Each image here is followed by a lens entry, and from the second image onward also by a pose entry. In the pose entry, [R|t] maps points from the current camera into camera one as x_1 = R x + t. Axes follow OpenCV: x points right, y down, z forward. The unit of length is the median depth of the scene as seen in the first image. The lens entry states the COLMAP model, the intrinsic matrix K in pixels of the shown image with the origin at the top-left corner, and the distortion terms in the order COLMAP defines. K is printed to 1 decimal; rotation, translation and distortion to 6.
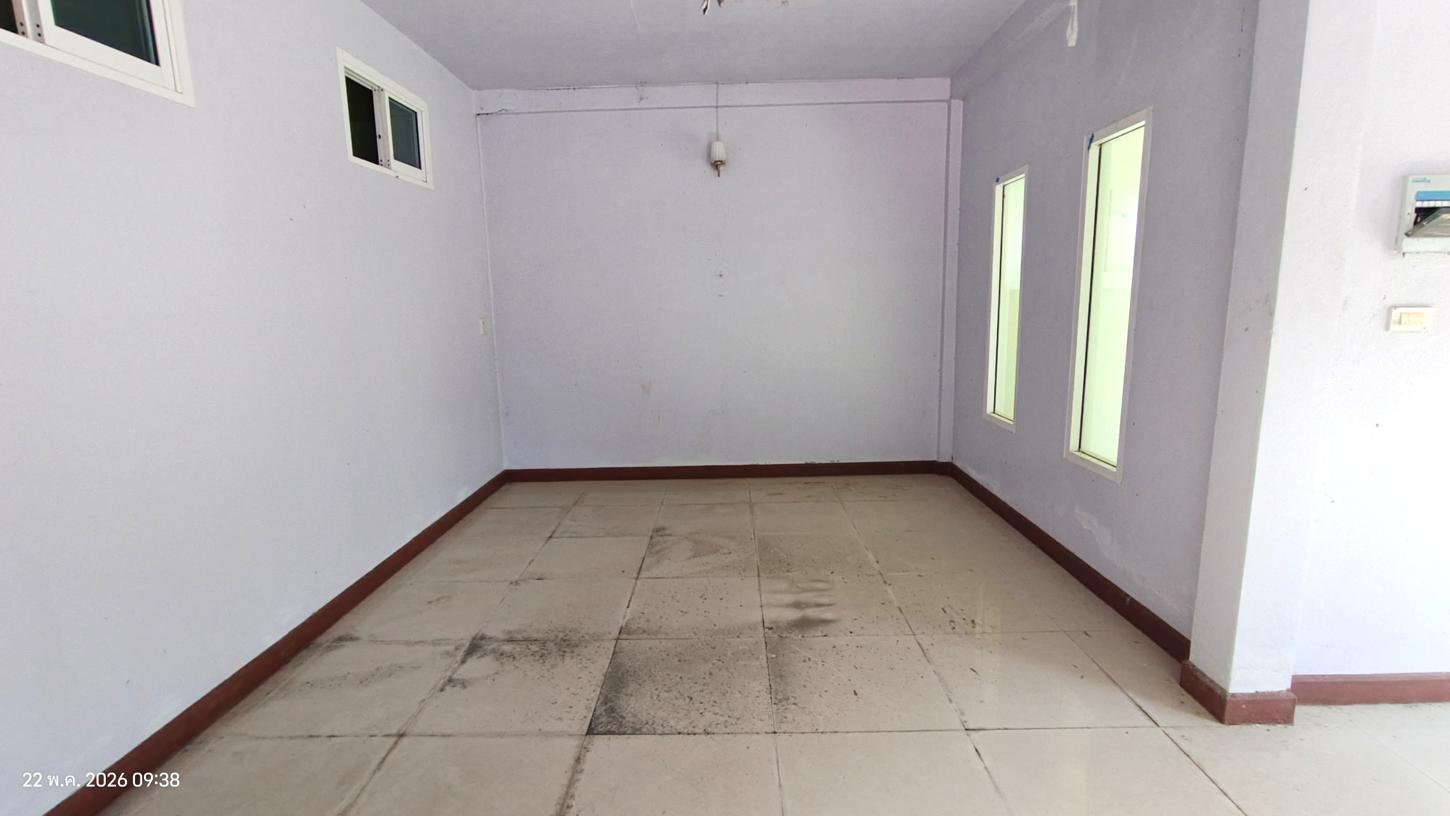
lens RADIAL K [[665.5, 0, 726.2], [0, 665.5, 408.6], [0, 0, 1]] dist [-0.011364, 0.003236]
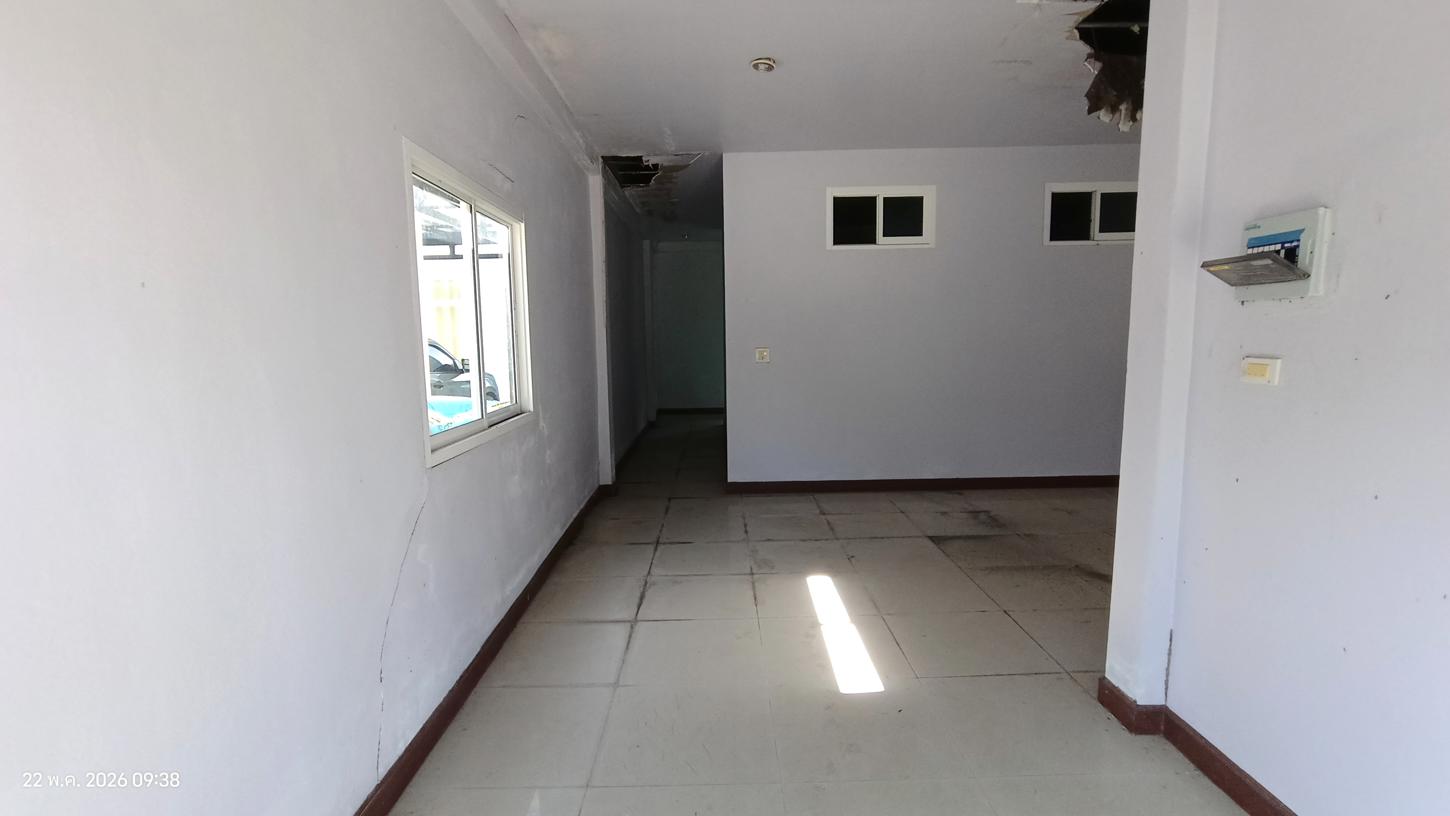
lens RADIAL K [[665.5, 0, 724.9], [0, 665.5, 411.7], [0, 0, 1]] dist [-0.011364, 0.003236]
pose [[0.036162, 0.143190, -0.989034, 1.493097], [-0.147684, 0.979581, 0.136421, -0.073174], [0.988373, 0.141131, 0.056570, 0.161681]]
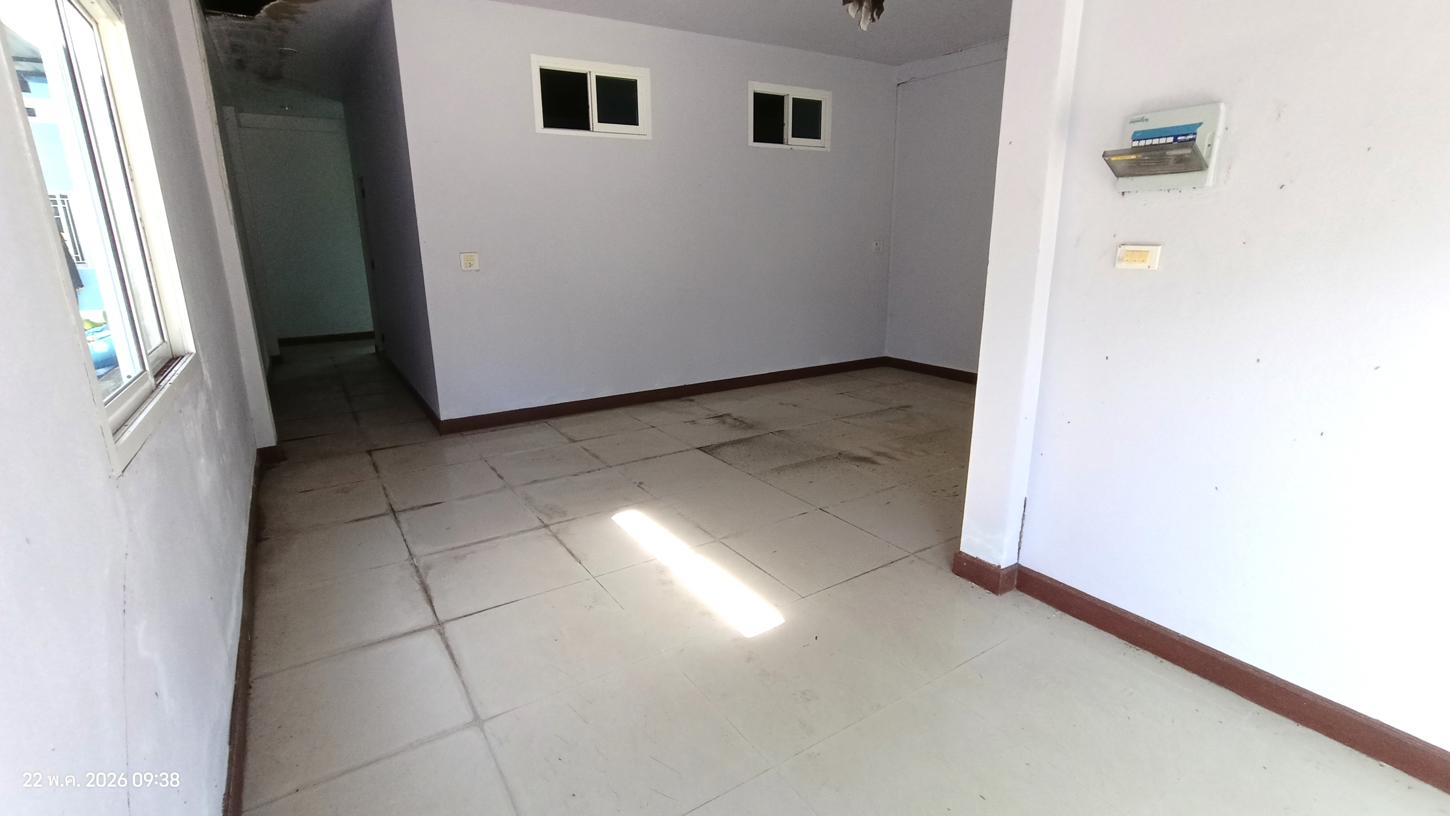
lens RADIAL K [[665.5, 0, 721.1], [0, 665.5, 409.3], [0, 0, 1]] dist [-0.011364, 0.003236]
pose [[0.560699, 0.226160, -0.796535, 1.192240], [-0.136381, 0.974062, 0.180563, -0.002171], [0.816711, 0.007391, 0.577000, -0.094998]]
